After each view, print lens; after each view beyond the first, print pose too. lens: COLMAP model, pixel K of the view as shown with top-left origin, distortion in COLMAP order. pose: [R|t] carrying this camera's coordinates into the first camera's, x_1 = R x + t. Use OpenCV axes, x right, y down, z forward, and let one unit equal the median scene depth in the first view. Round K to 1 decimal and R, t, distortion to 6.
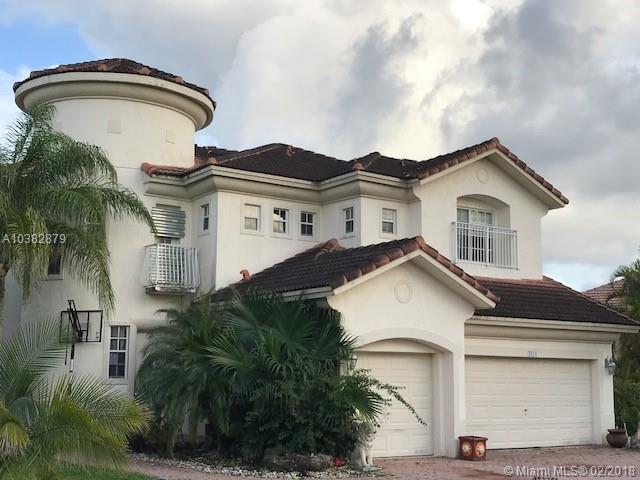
lens RADIAL K [[913.3, 0, 321.4], [0, 913.3, 241.0], [0, 0, 1]] dist [0.032760, 0.000000]
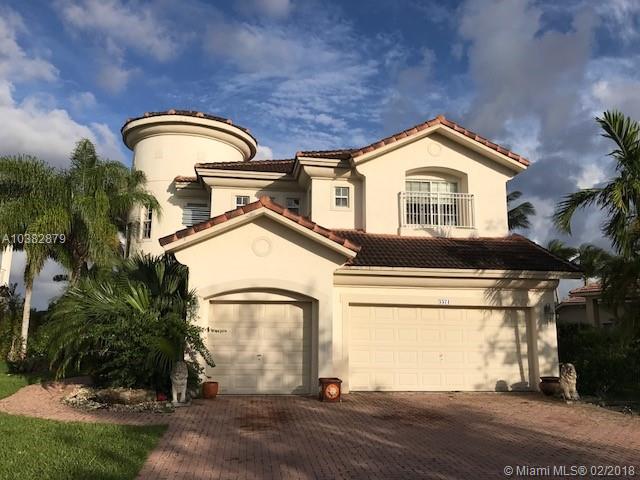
lens RADIAL K [[523.4, 0, 318.8], [0, 523.4, 239.3], [0, 0, 1]] dist [0.041656, -0.012916]
pose [[0.885630, -0.082565, -0.456993, 0.386719], [0.067896, 0.996515, -0.048460, 0.071150], [0.459401, 0.011890, 0.888149, 0.393727]]
